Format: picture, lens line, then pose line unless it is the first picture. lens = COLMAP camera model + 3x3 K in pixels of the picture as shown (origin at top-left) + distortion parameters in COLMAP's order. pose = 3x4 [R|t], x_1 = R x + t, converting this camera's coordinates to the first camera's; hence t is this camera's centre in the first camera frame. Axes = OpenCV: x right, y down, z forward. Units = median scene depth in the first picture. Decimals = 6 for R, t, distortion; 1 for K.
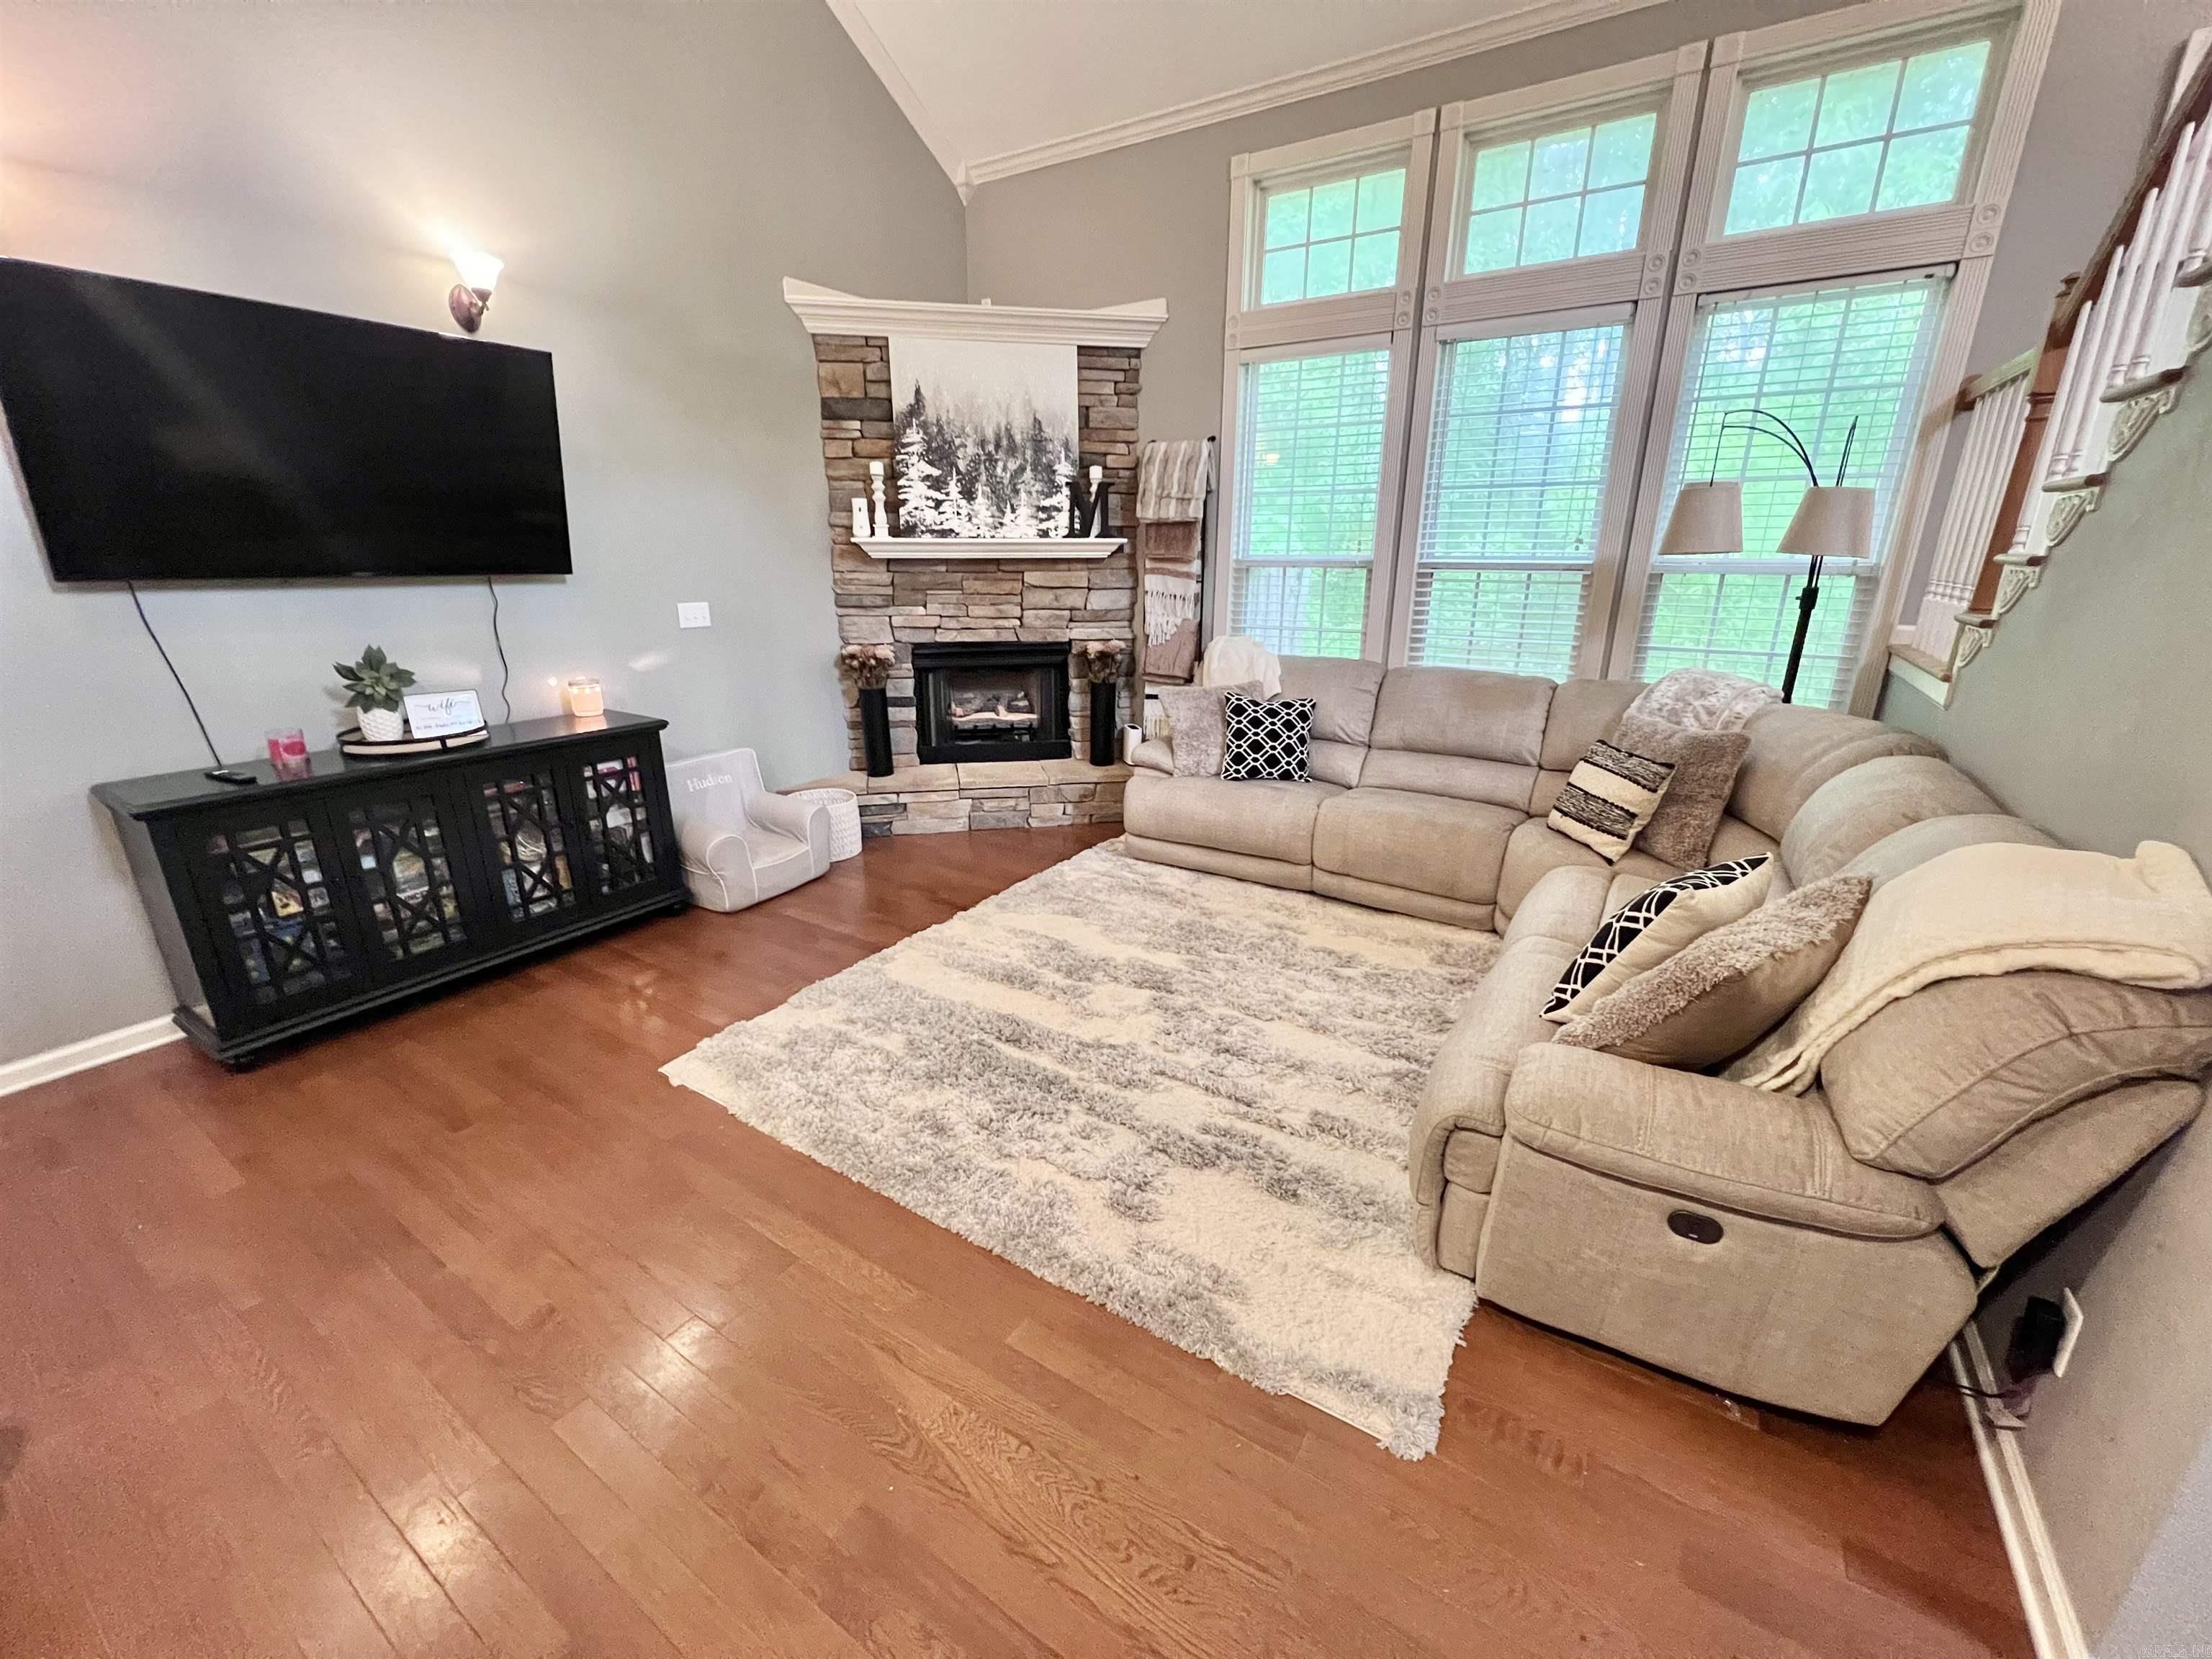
lens RADIAL K [[881.9, 0, 1101.4], [0, 881.9, 827.7], [0, 0, 1]] dist [-0.001373, 0.000360]
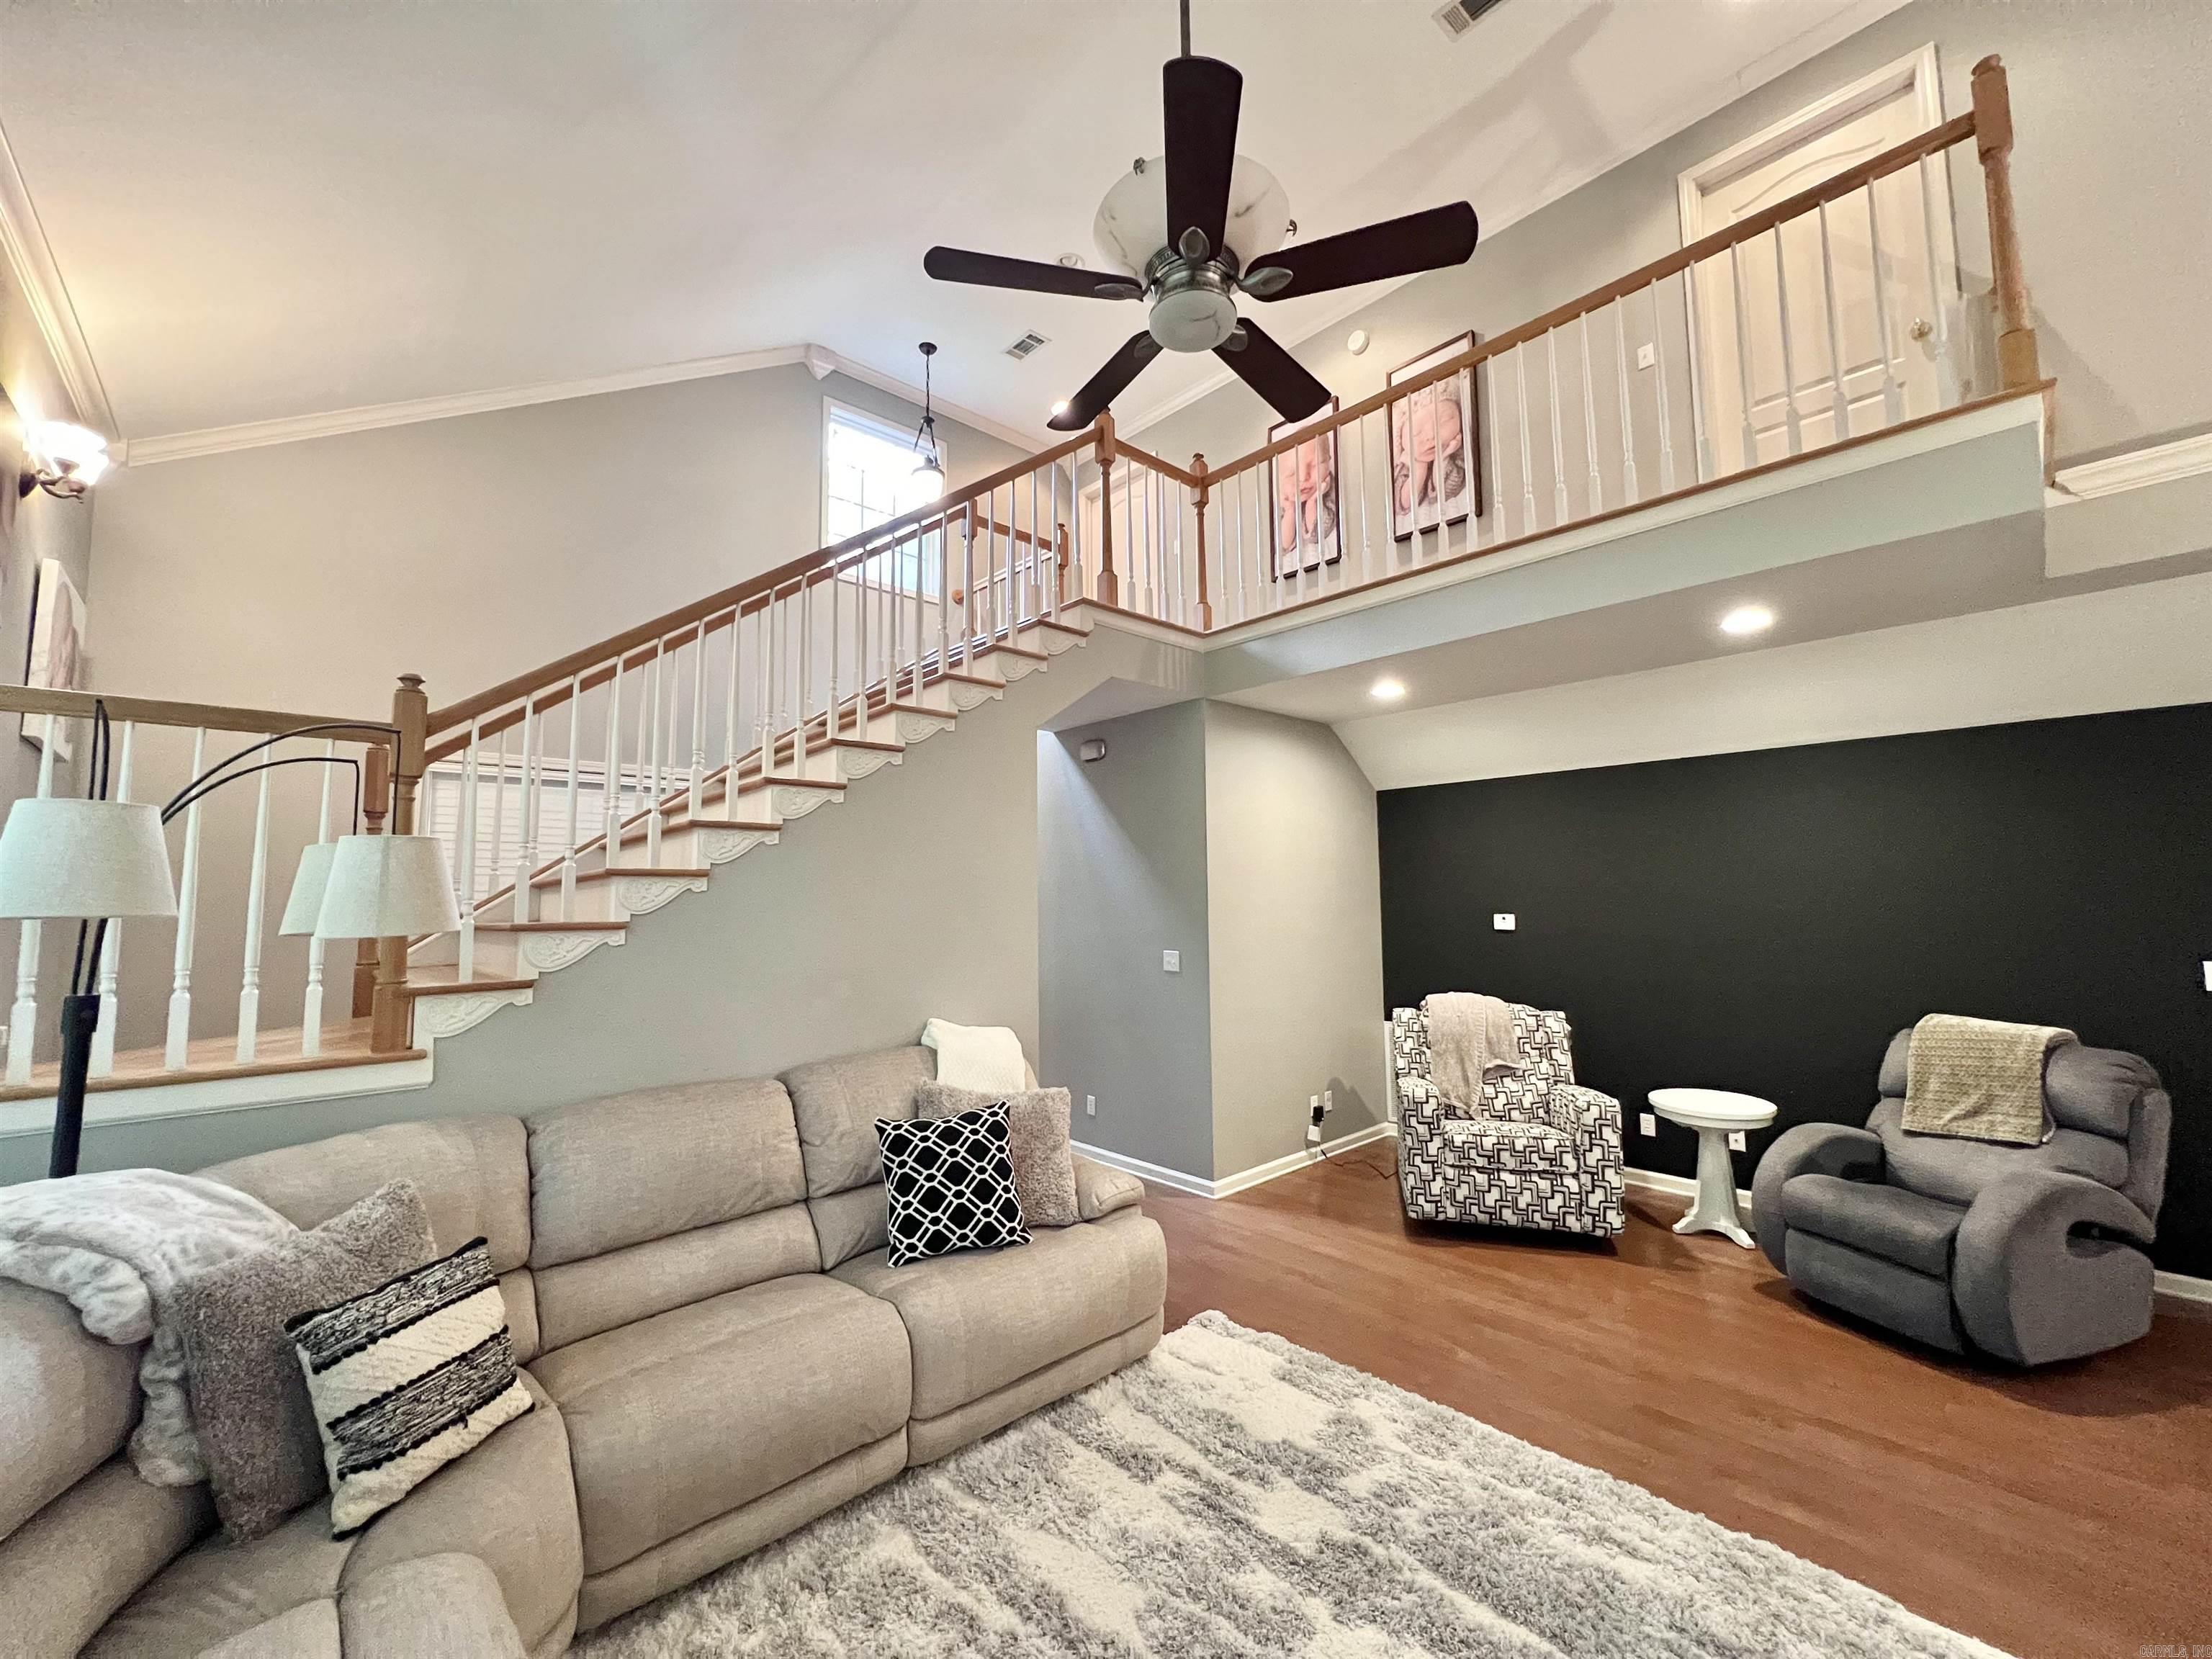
lens RADIAL K [[881.9, 0, 1100.6], [0, 881.9, 829.4], [0, 0, 1]] dist [-0.001373, 0.000360]
pose [[-0.966642, 0.029209, 0.254461, 0.014949], [0.086914, 0.971936, 0.218600, -0.313127], [-0.240935, 0.233424, -0.942053, 0.949927]]
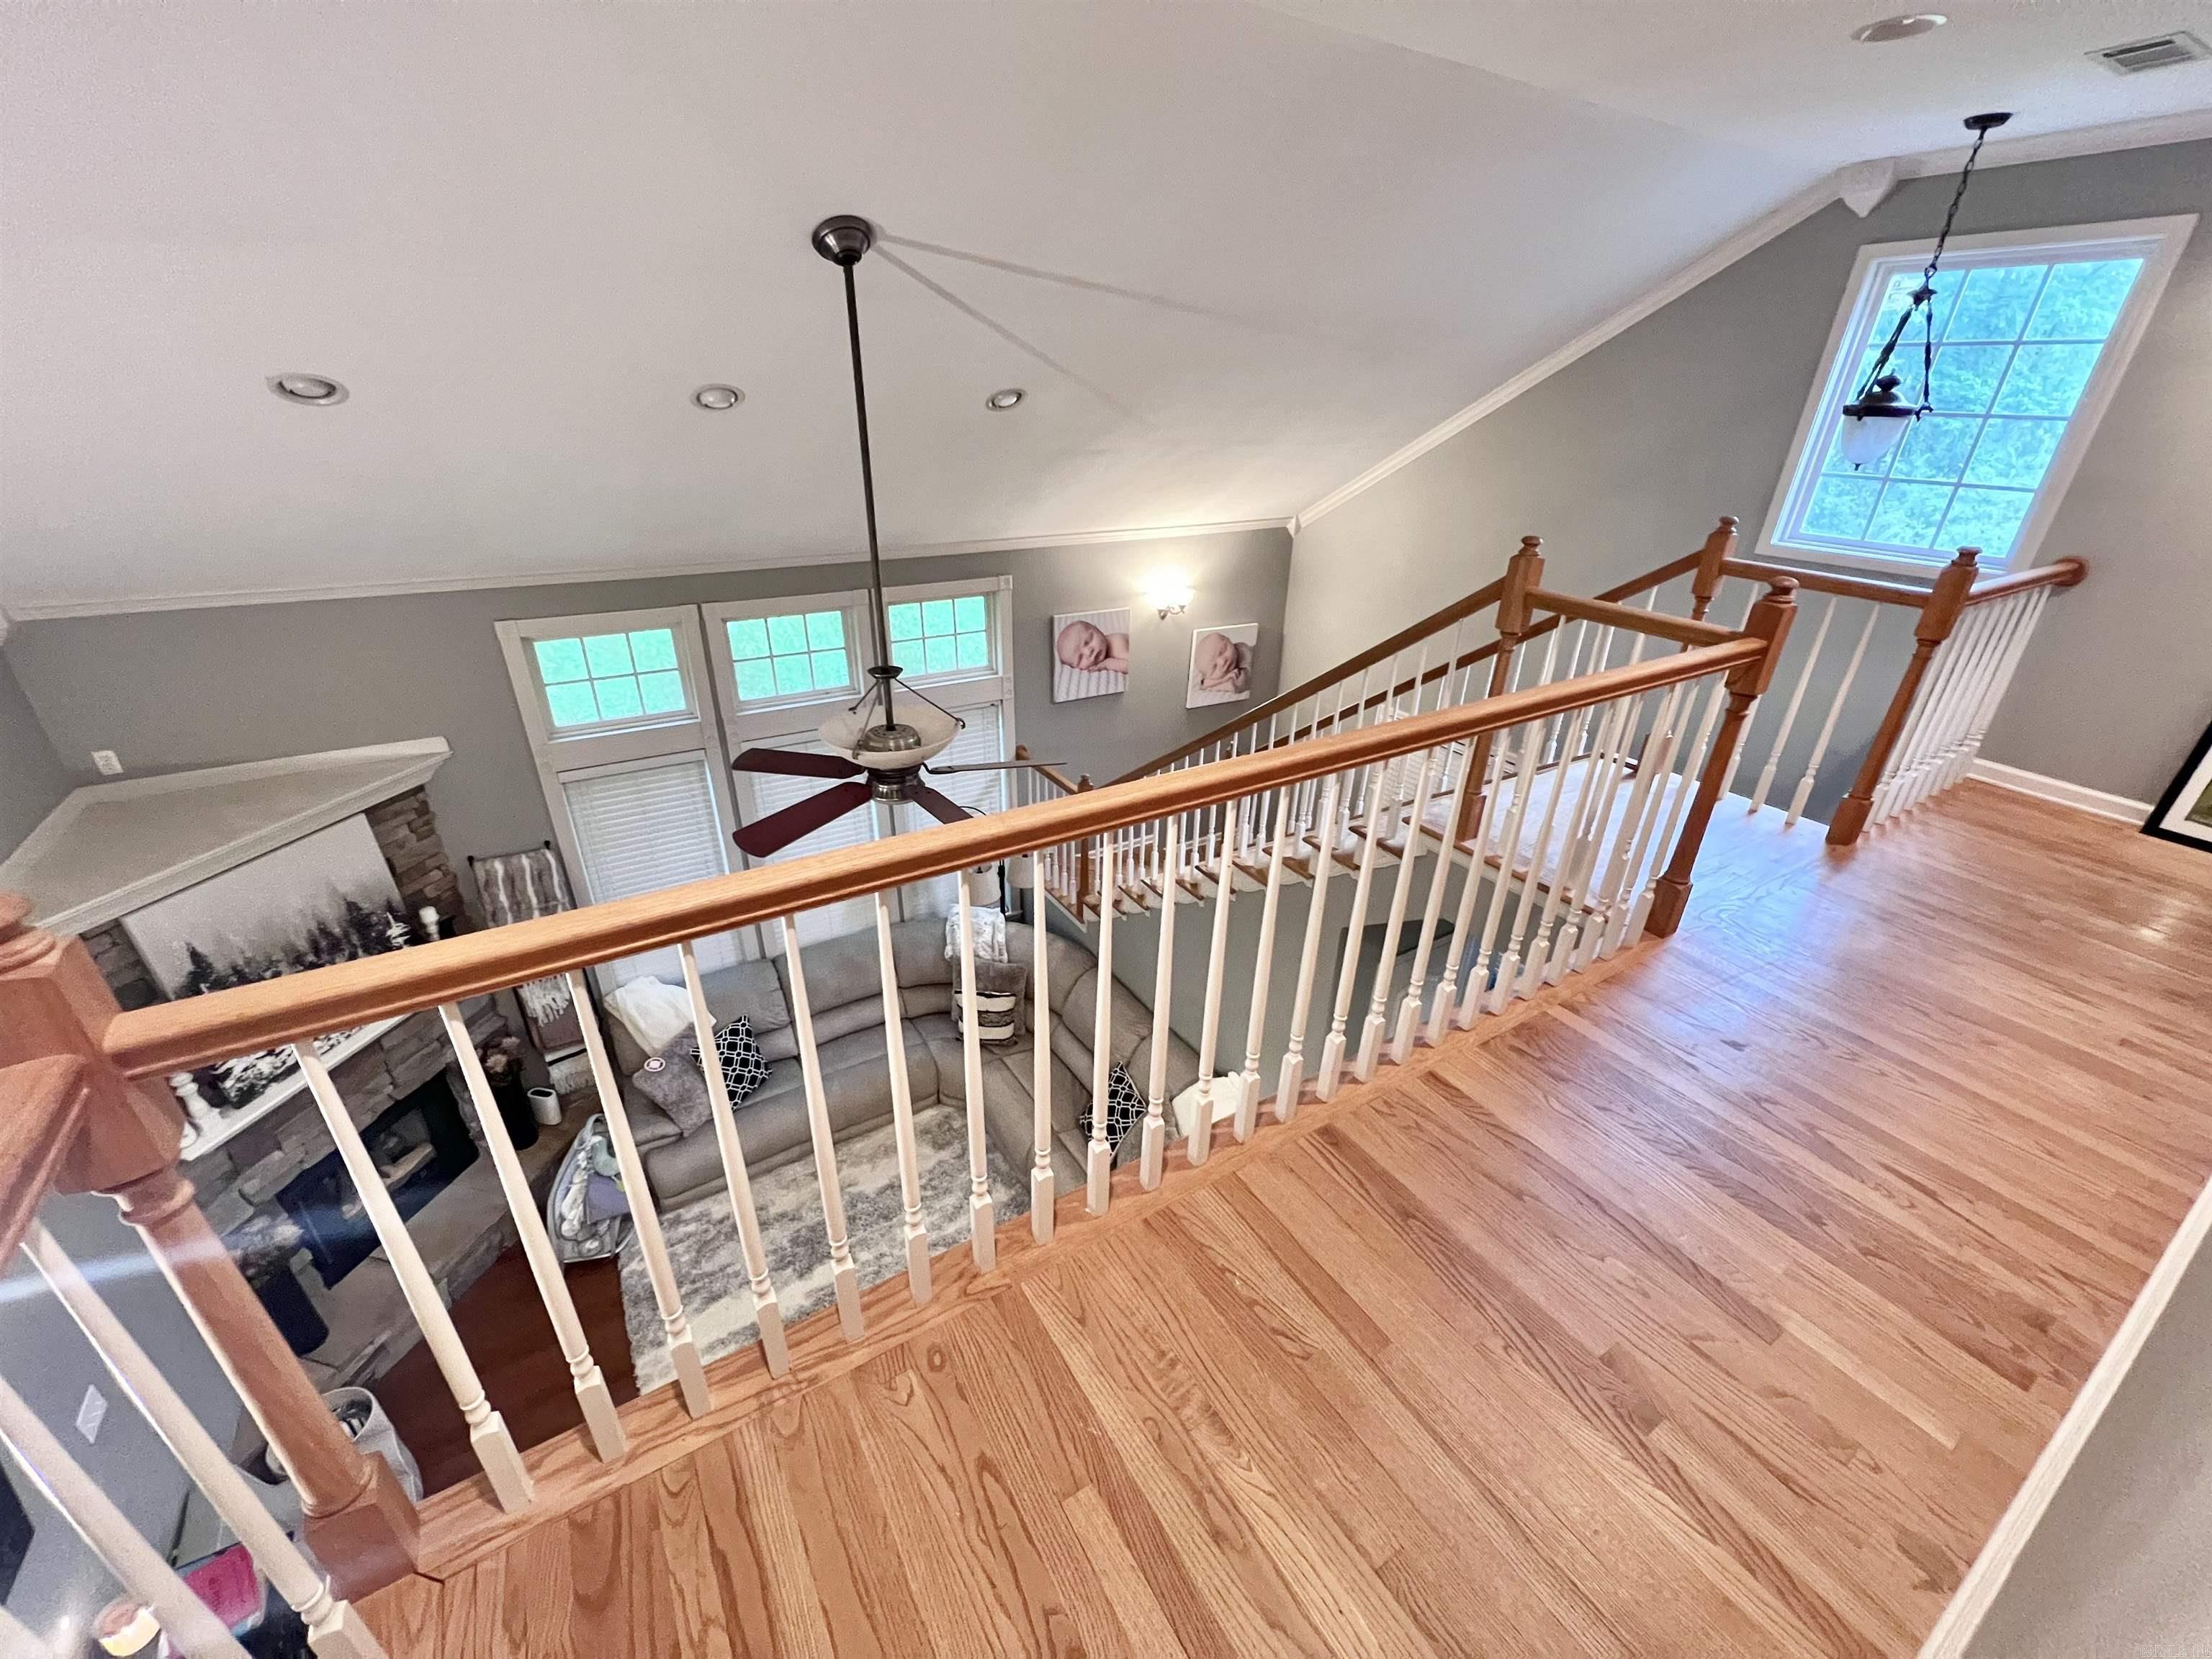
lens RADIAL K [[881.9, 0, 1097.4], [0, 881.9, 828.0], [0, 0, 1]] dist [-0.001373, 0.000360]
pose [[0.435787, -0.396143, 0.808183, -0.447443], [0.254662, 0.915509, 0.311433, -0.633797], [-0.863271, 0.070095, 0.499850, -0.113165]]
